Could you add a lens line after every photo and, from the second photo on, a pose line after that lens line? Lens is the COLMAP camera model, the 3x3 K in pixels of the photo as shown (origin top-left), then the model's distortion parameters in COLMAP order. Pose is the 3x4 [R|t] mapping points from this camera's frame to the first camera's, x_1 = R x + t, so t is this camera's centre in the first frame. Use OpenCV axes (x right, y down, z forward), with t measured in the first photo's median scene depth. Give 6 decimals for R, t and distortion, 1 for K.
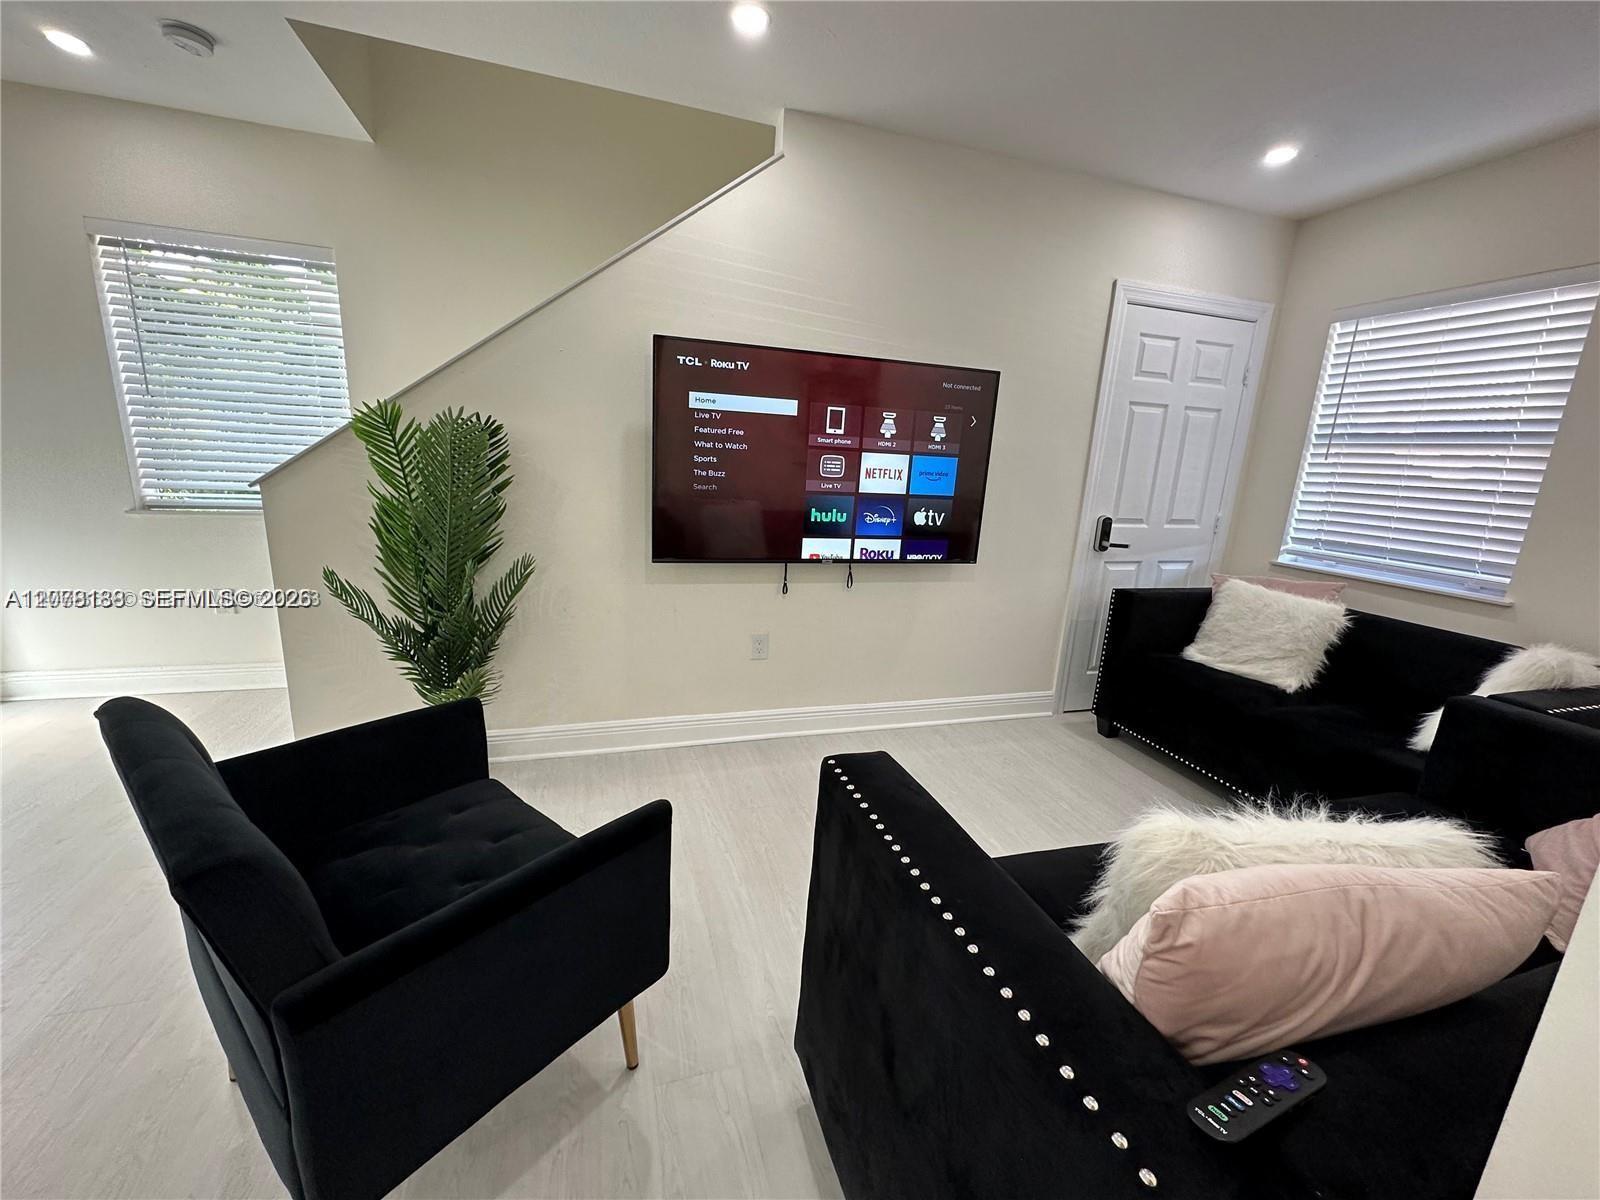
lens RADIAL K [[643.5, 0, 800.0], [0, 643.5, 600.0], [0, 0, 1]] dist [0.000638, 0.000047]
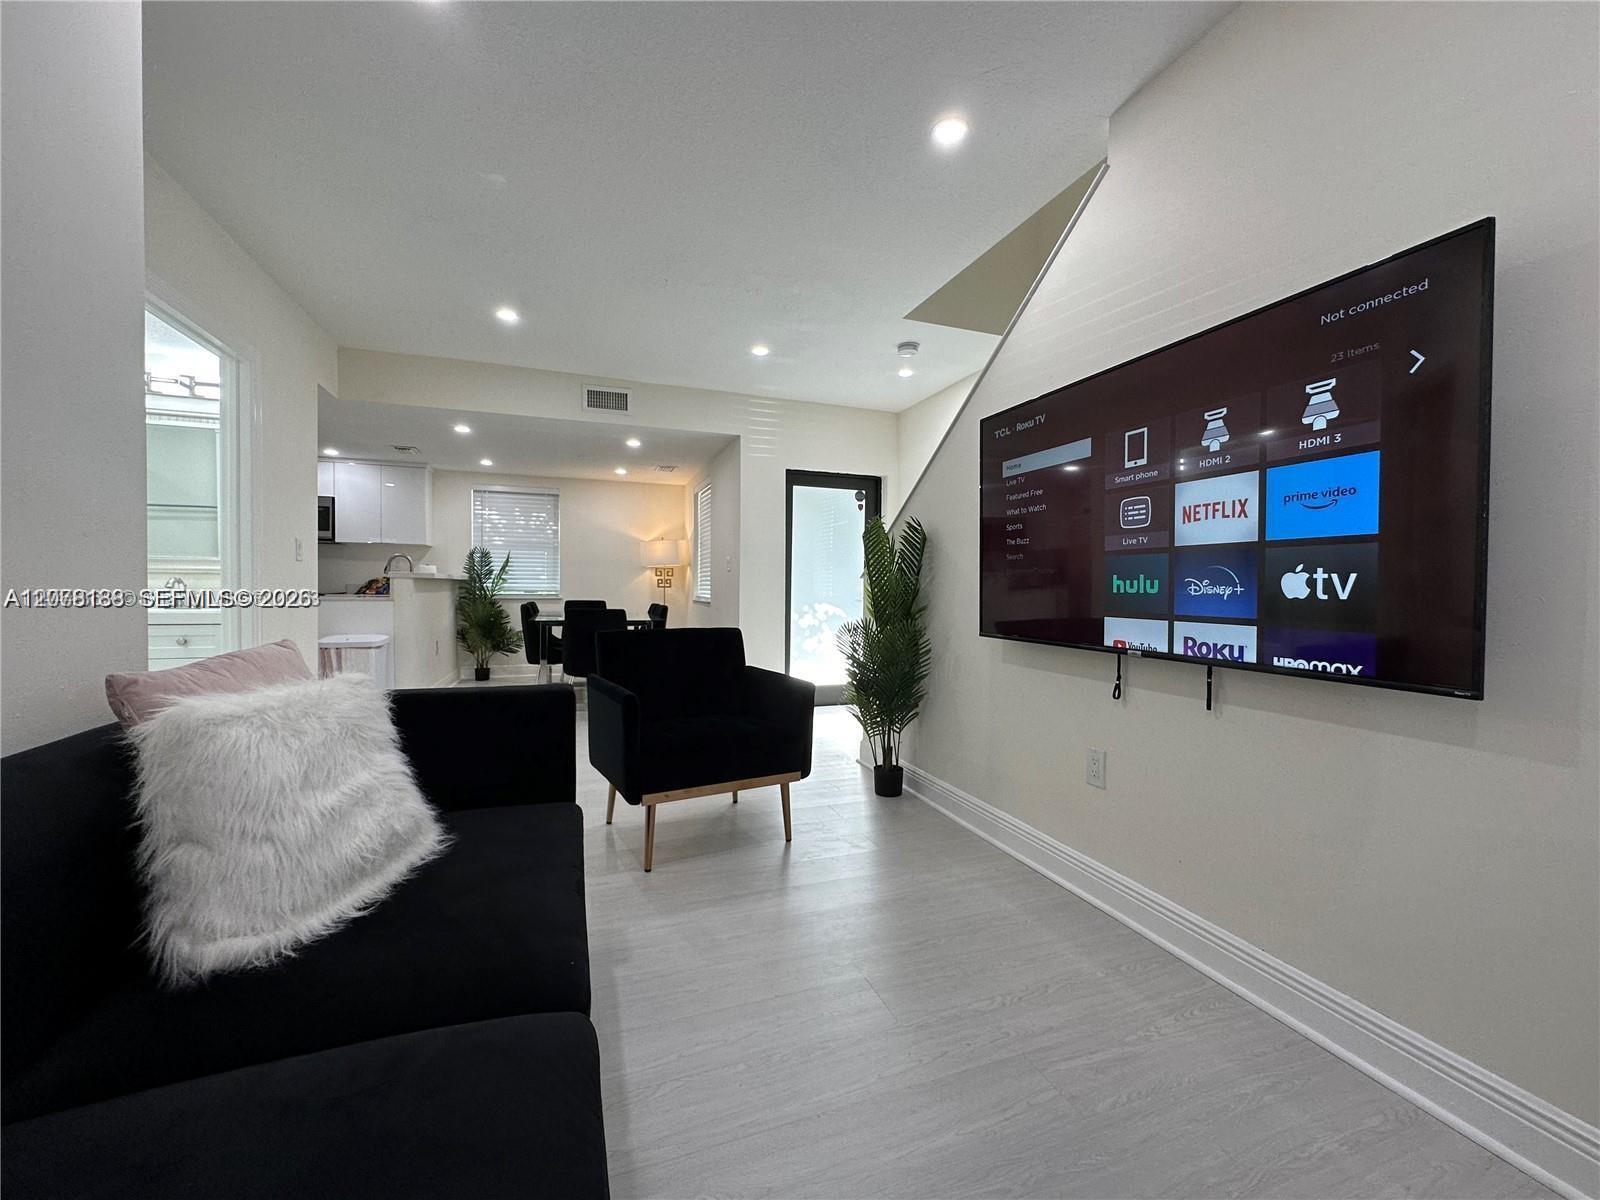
lens RADIAL K [[643.5, 0, 800.0], [0, 643.5, 600.0], [0, 0, 1]] dist [0.000638, 0.000047]
pose [[0.035938, -0.034334, -0.998764, 0.698801], [-0.234953, 0.971106, -0.041837, -0.004086], [0.971342, 0.236166, 0.026833, 0.634442]]
